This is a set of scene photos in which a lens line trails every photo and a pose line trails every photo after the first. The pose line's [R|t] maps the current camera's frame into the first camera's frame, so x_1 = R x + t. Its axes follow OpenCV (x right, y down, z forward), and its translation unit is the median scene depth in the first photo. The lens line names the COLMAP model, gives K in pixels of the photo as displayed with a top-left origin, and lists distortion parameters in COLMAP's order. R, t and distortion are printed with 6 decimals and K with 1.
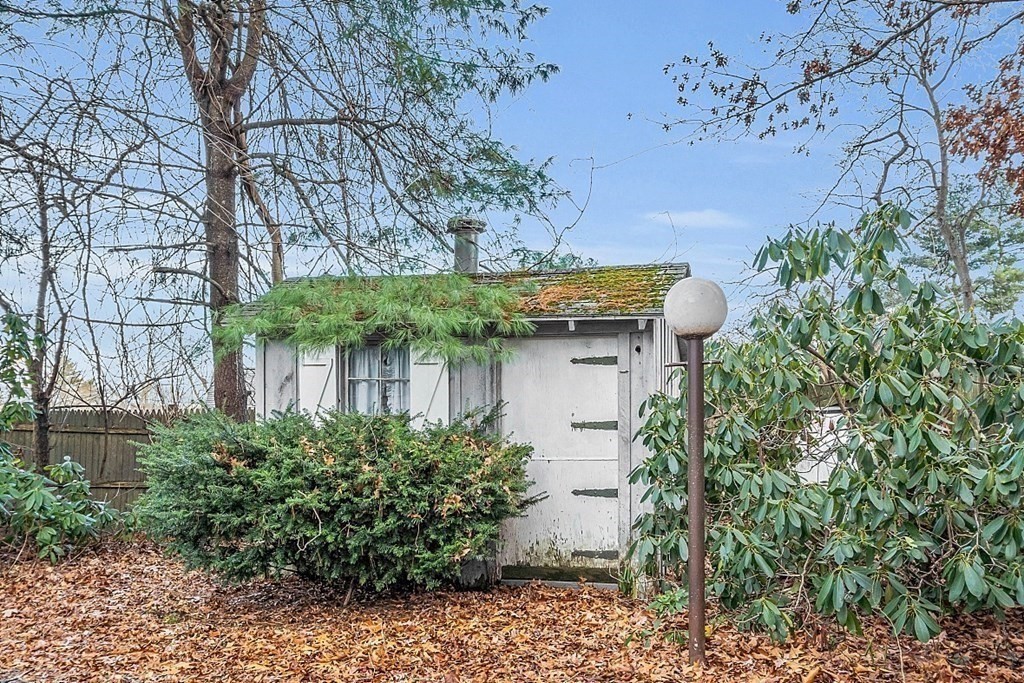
lens RADIAL K [[715.2, 0, 508.8], [0, 715.2, 362.5], [0, 0, 1]] dist [-0.001145, 0.007001]
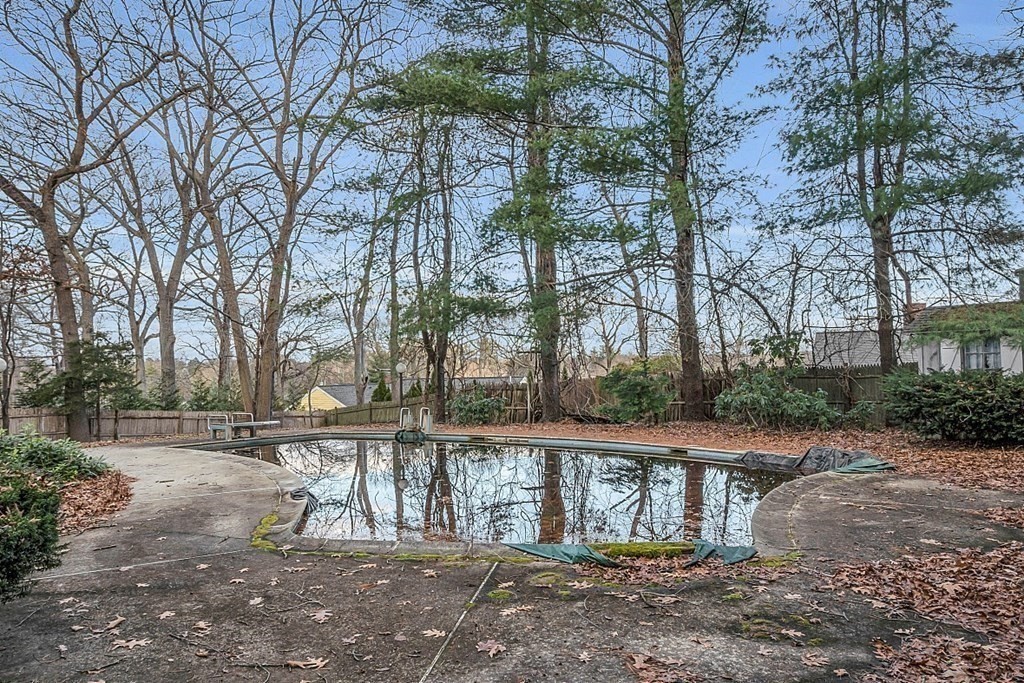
lens RADIAL K [[715.2, 0, 508.8], [0, 715.2, 362.5], [0, 0, 1]] dist [-0.001145, 0.007001]
pose [[0.800484, -0.025597, -0.598807, -0.035645], [0.079175, 0.994848, 0.063313, -0.248751], [0.594101, -0.098091, 0.798387, -2.012536]]
